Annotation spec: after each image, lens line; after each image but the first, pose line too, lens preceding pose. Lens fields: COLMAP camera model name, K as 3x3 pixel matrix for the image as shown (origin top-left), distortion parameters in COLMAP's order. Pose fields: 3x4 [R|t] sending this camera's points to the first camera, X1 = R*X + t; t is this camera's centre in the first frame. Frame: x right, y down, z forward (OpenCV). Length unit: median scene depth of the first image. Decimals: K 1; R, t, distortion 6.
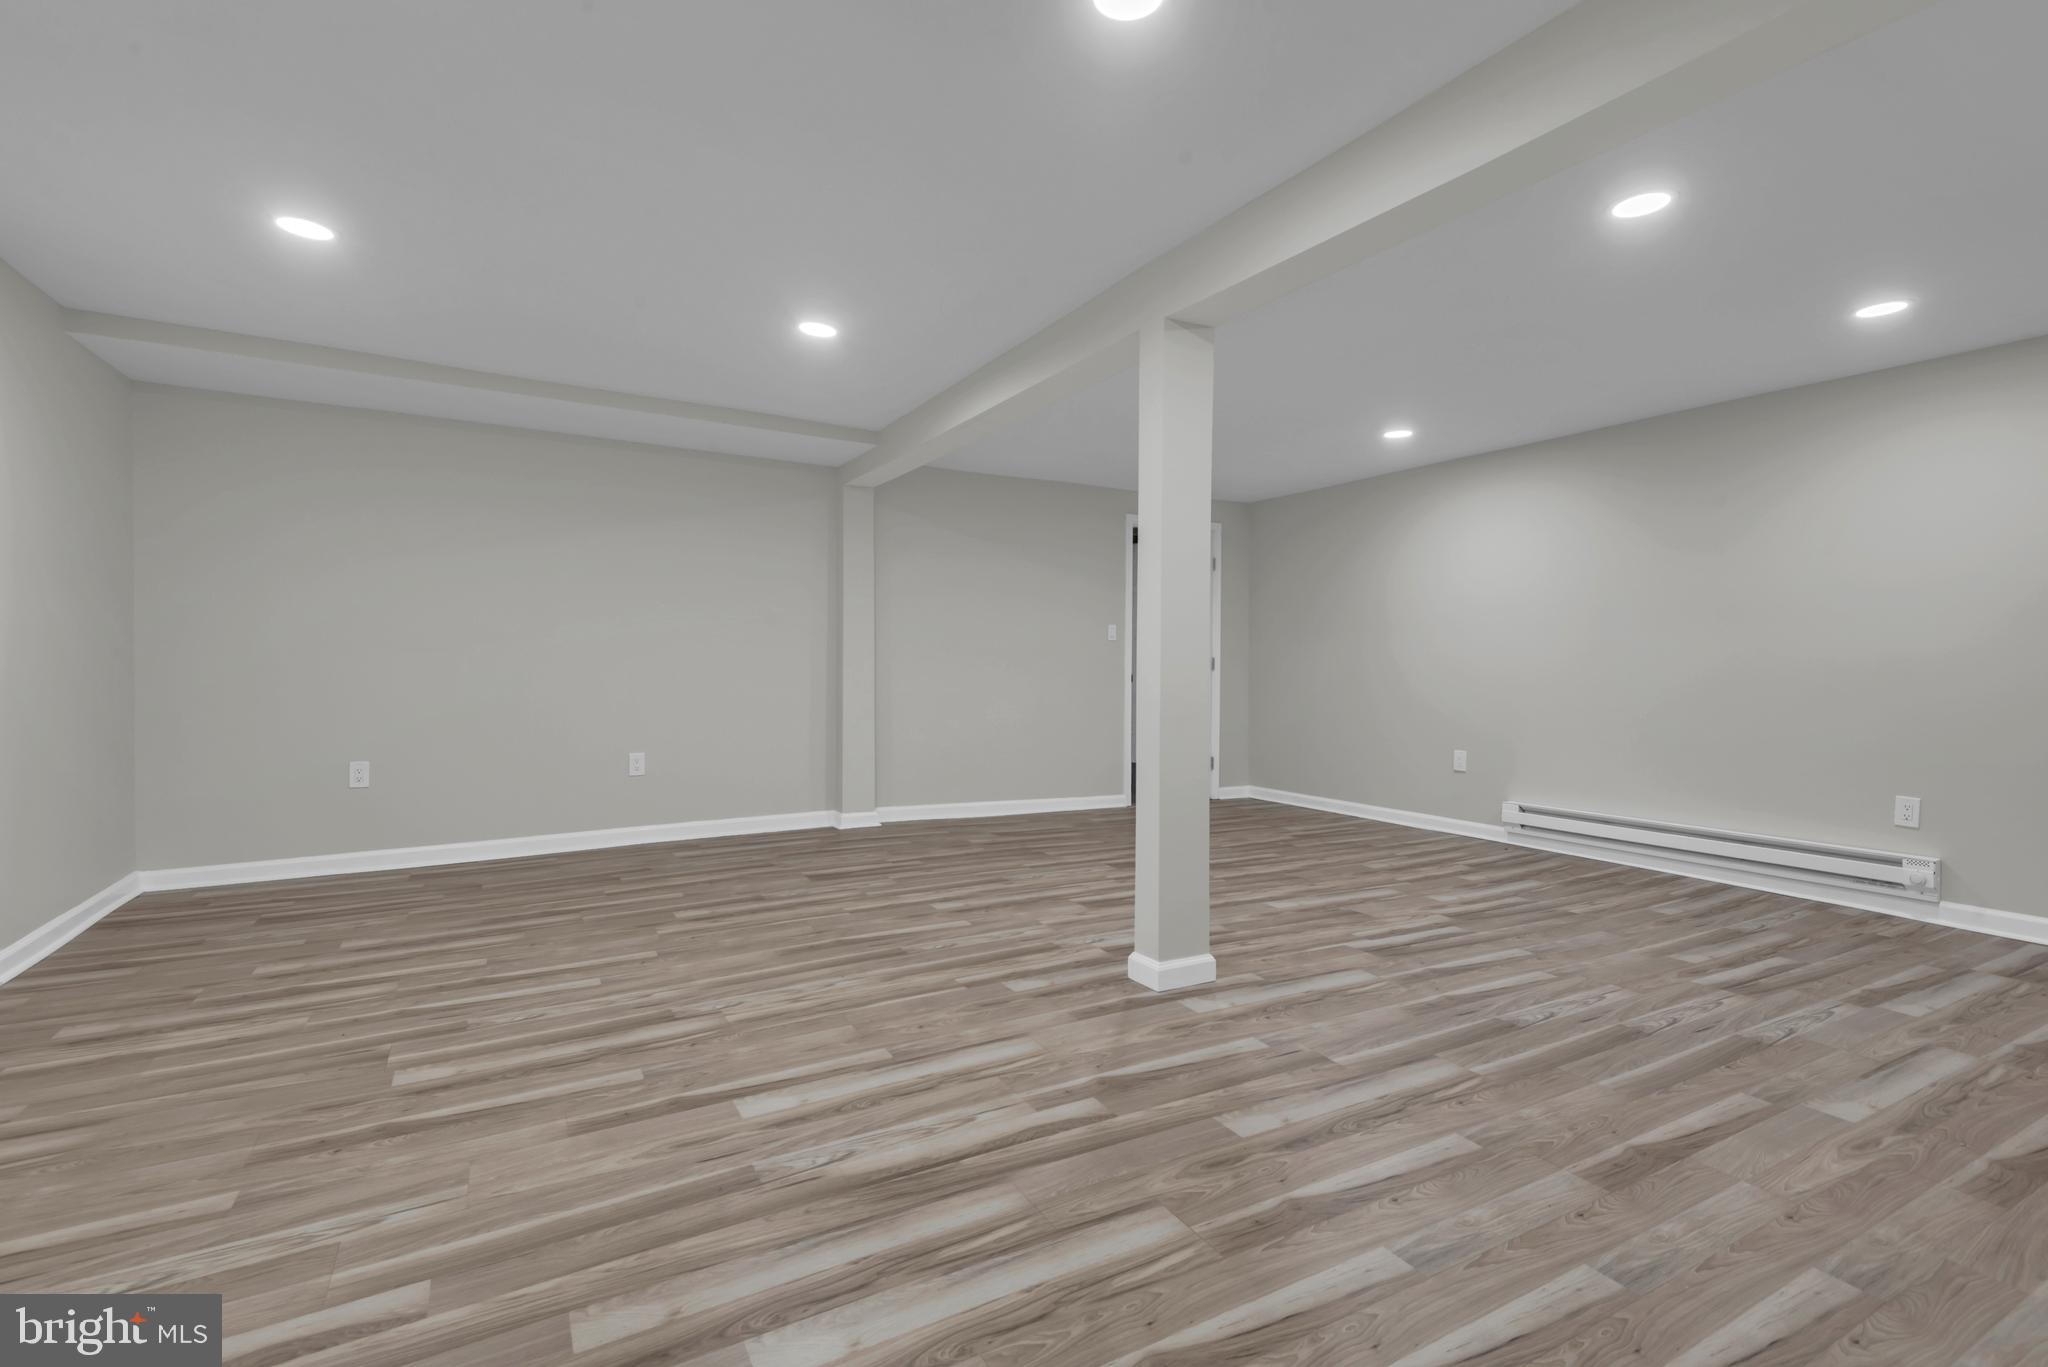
lens RADIAL K [[923.6, 0, 1019.8], [0, 923.6, 660.7], [0, 0, 1]] dist [0.011915, -0.007820]
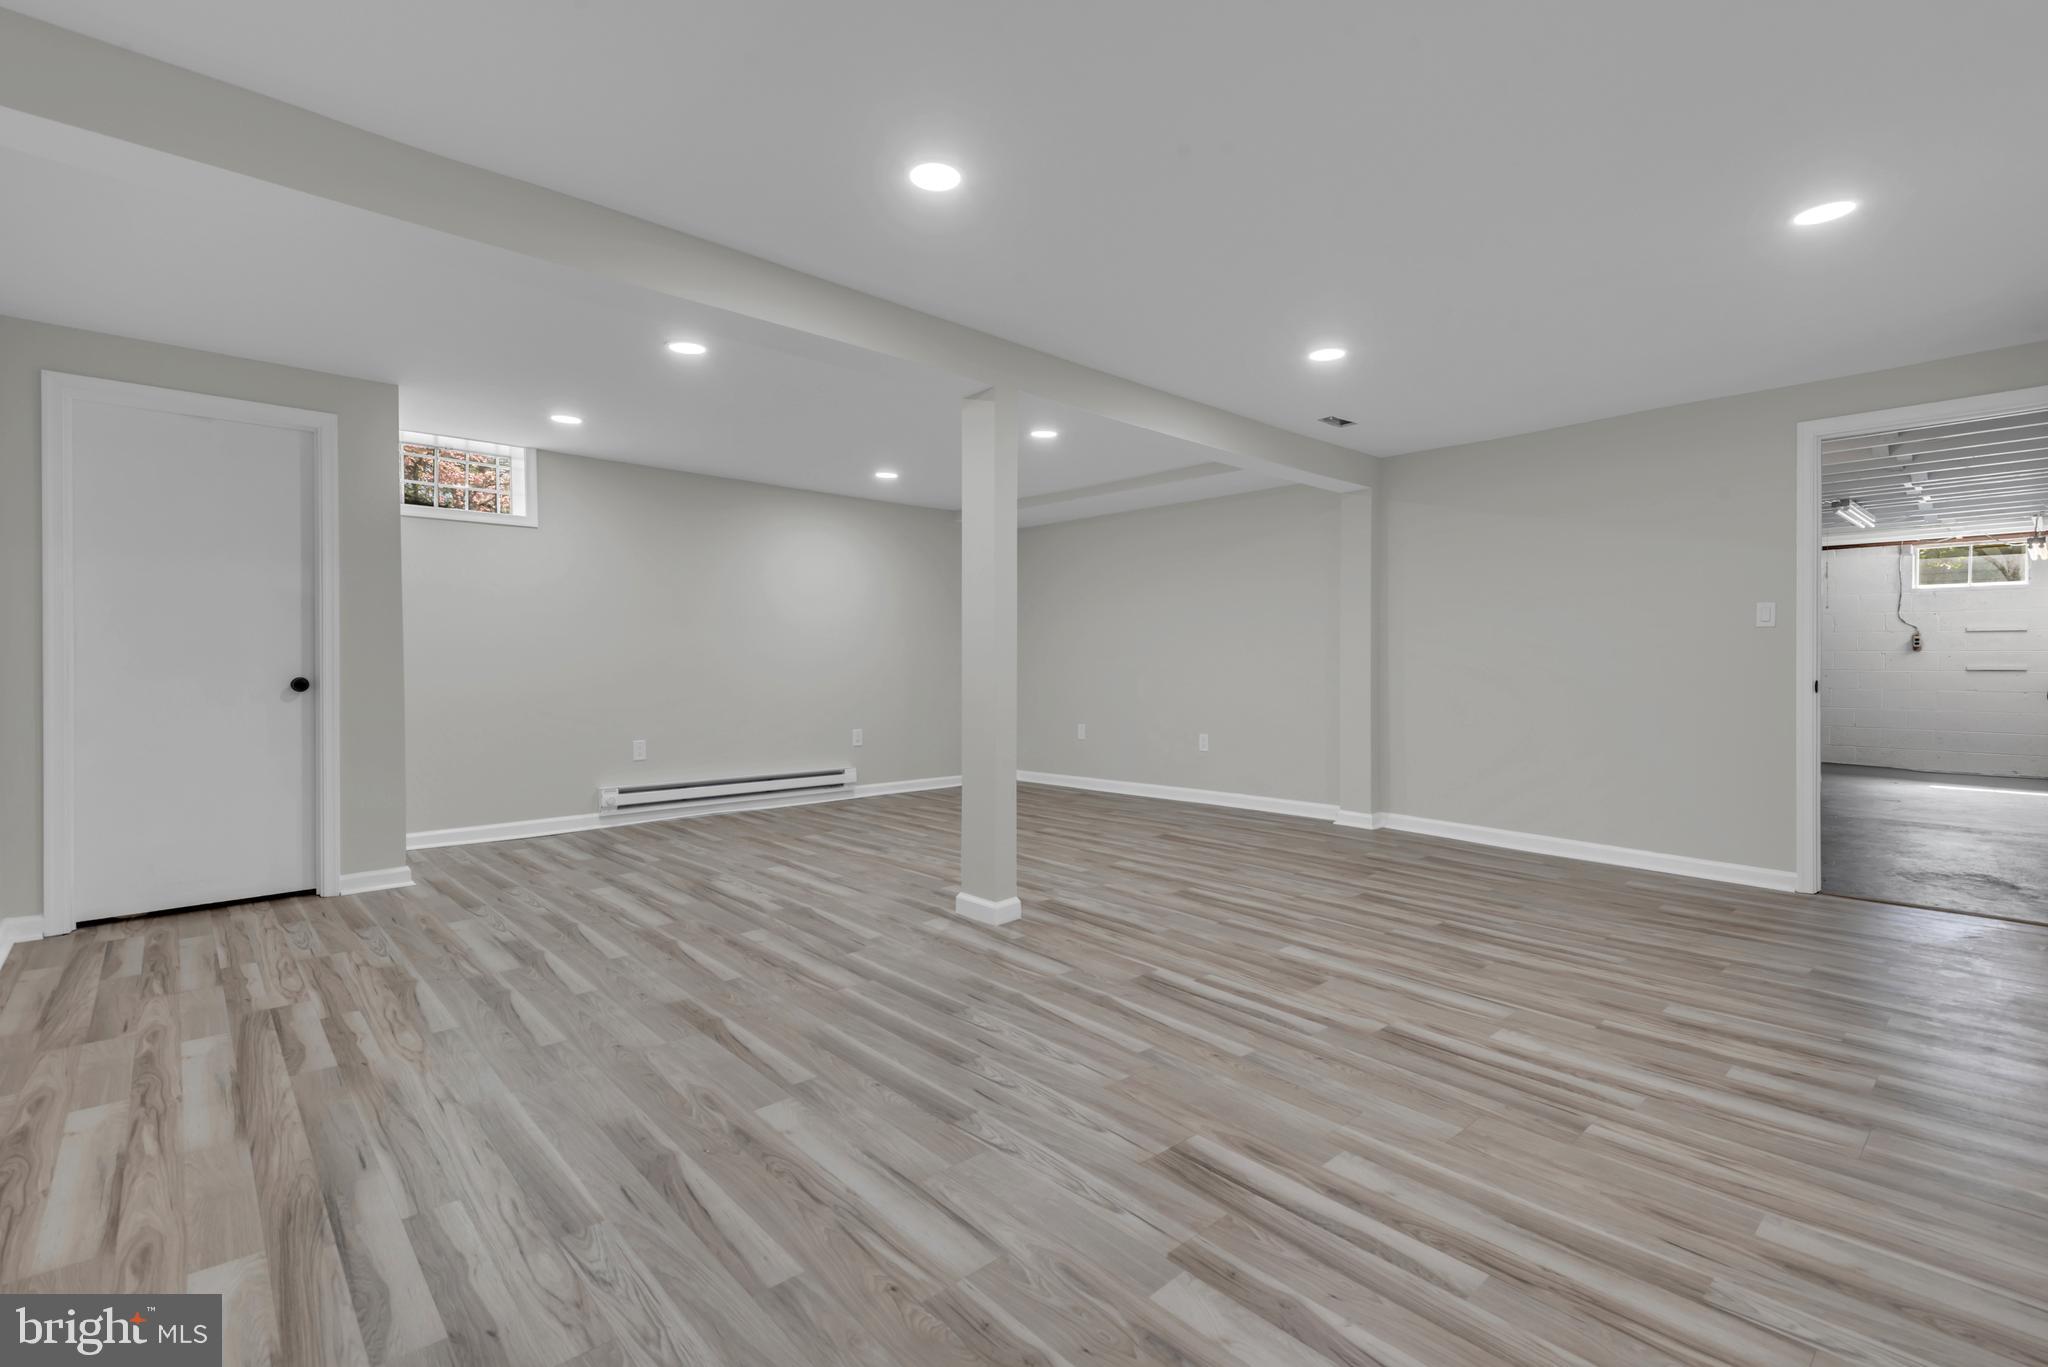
lens RADIAL K [[933.2, 0, 1023.1], [0, 933.2, 673.9], [0, 0, 1]] dist [0.029981, -0.010334]
pose [[0.226144, 0.002216, -0.974091, 1.522711], [0.002666, 0.999992, 0.002894, 0.011075], [0.974090, -0.003252, 0.226137, 0.813217]]
